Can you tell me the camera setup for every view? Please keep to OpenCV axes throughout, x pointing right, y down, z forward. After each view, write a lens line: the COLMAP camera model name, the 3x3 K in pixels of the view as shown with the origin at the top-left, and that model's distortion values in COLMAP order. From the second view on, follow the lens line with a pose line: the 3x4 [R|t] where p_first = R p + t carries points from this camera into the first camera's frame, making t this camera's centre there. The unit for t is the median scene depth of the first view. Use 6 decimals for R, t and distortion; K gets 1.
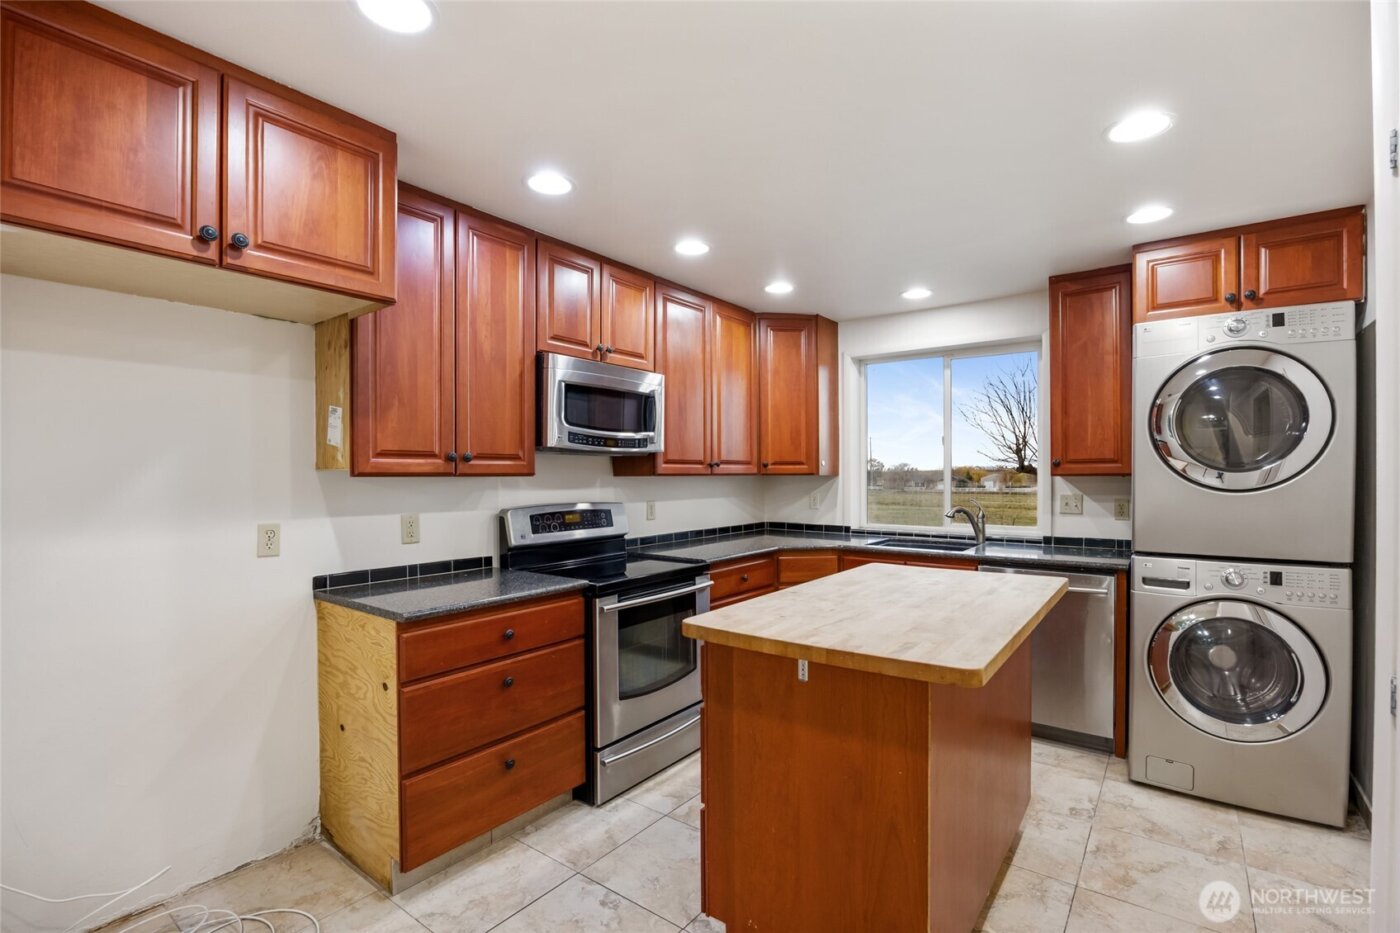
lens RADIAL K [[655.1, 0, 700.6], [0, 655.1, 471.3], [0, 0, 1]] dist [-0.000123, 0.000041]
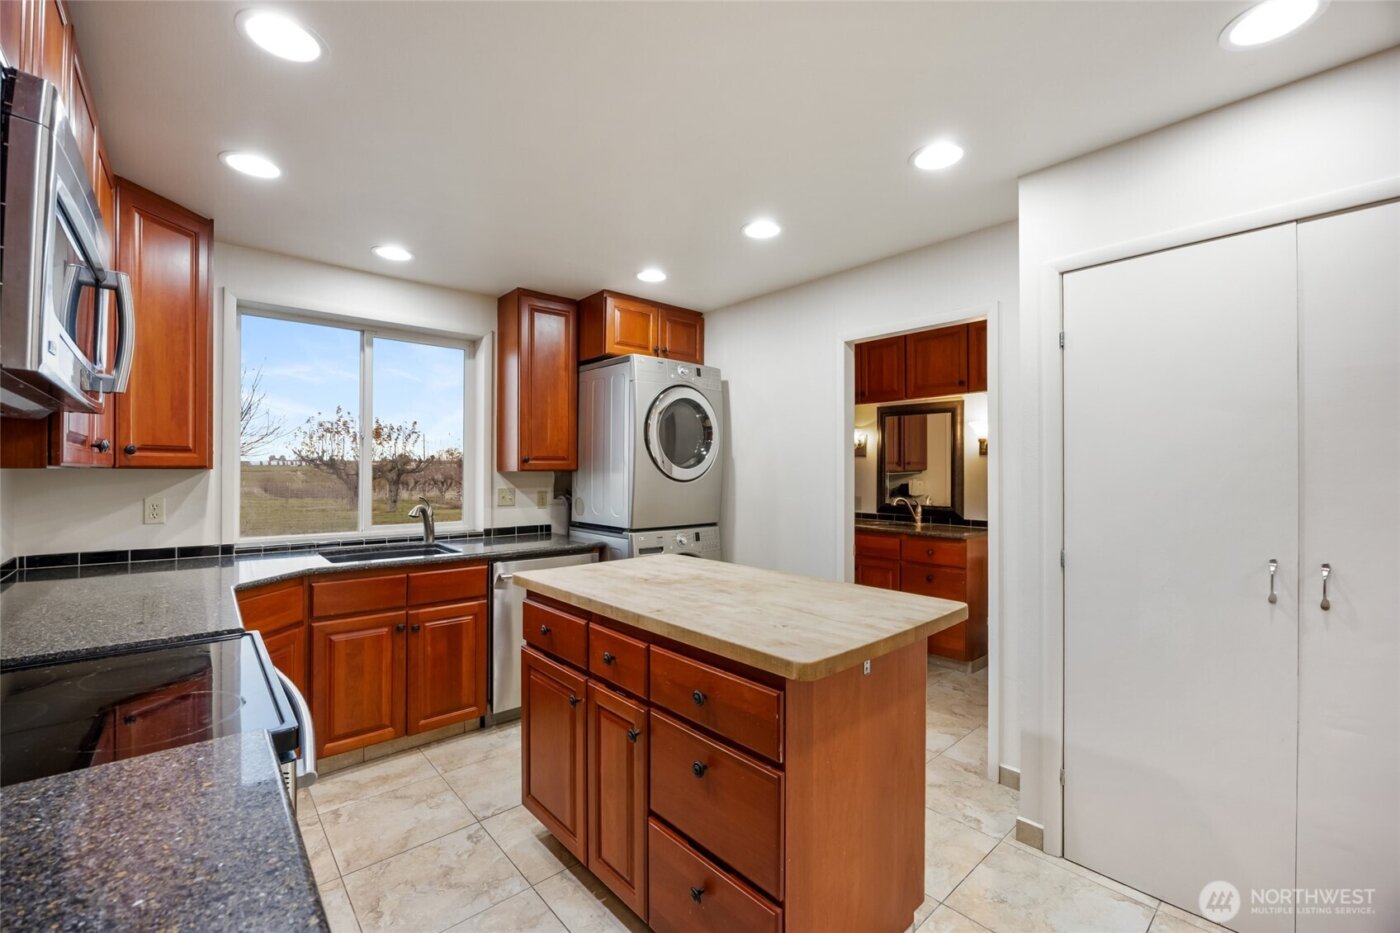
lens RADIAL K [[581.1, 0, 702.6], [0, 581.1, 468.8], [0, 0, 1]] dist [-0.000330, -0.000053]
pose [[0.205952, 0.007463, 0.978534, -0.324715], [-0.007091, 0.999956, -0.006134, 0.006353], [-0.978536, -0.005676, 0.205996, 0.476768]]
